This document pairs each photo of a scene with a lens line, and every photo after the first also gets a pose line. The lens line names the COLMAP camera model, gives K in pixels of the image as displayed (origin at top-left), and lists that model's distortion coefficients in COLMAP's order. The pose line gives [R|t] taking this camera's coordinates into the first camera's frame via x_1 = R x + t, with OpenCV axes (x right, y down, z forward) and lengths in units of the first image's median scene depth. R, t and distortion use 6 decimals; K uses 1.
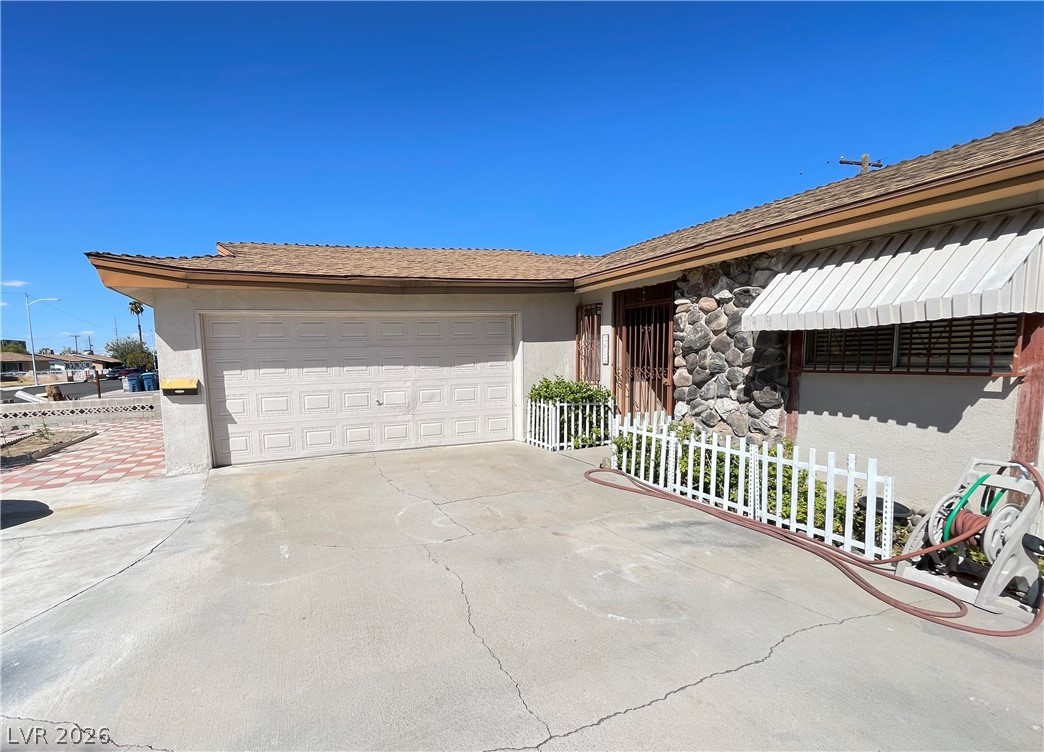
lens RADIAL K [[495.2, 0, 439.6], [0, 495.2, 412.8], [0, 0, 1]] dist [0.004427, 0.000160]
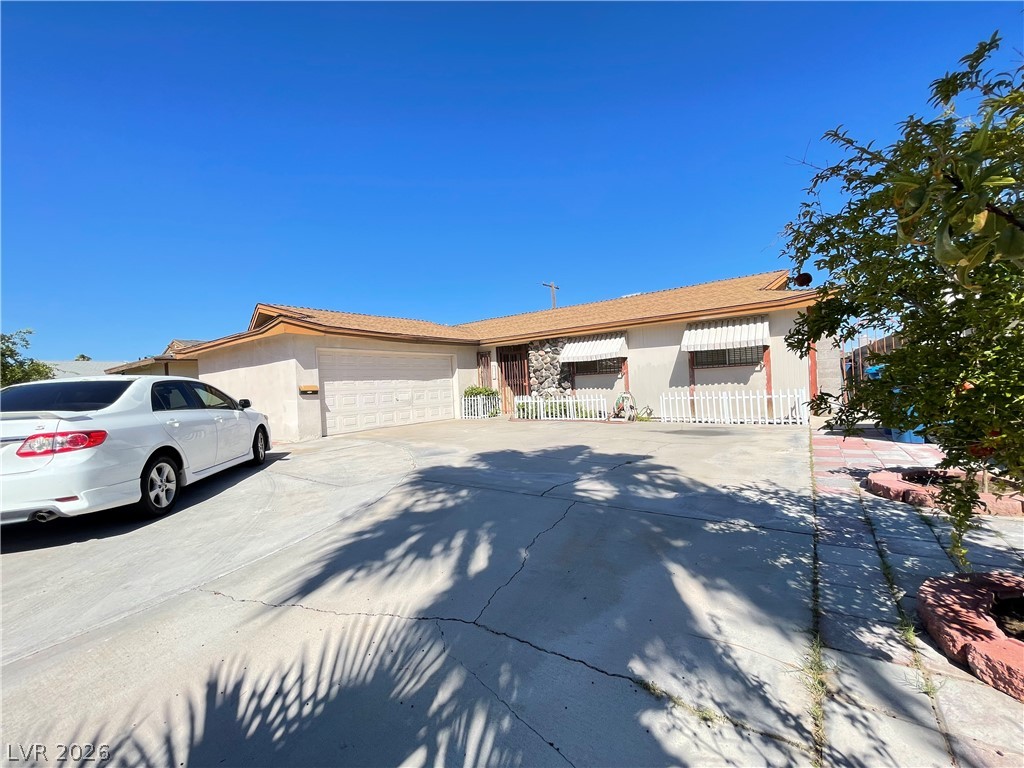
lens RADIAL K [[415.3, 0, 518.3], [0, 415.3, 377.3], [0, 0, 1]] dist [0.001547, 0.000579]
pose [[0.801351, -0.001489, 0.598192, -0.705399], [0.095592, 0.987465, -0.125600, 0.139761], [-0.590506, 0.157832, 0.791449, -0.530926]]
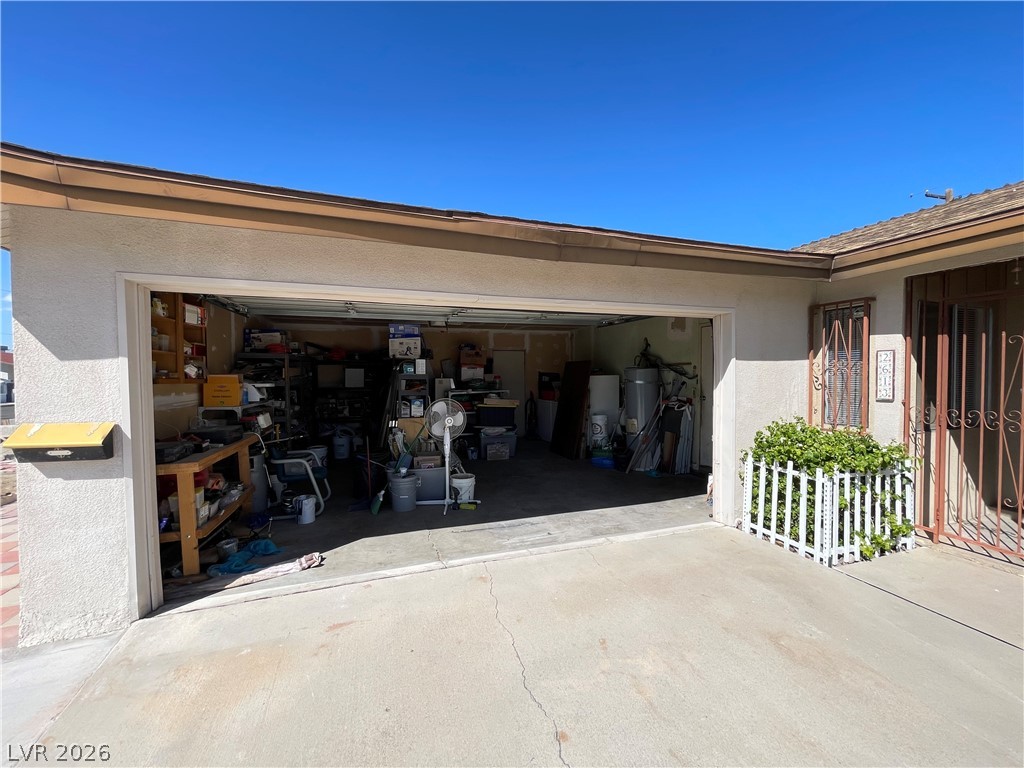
lens RADIAL K [[415.3, 0, 516.0], [0, 415.3, 386.2], [0, 0, 1]] dist [0.001547, 0.000579]
pose [[0.999705, 0.020151, 0.013533, -0.112513], [-0.018922, 0.996155, -0.085545, -0.067297], [-0.015205, 0.085264, 0.996242, 0.542922]]
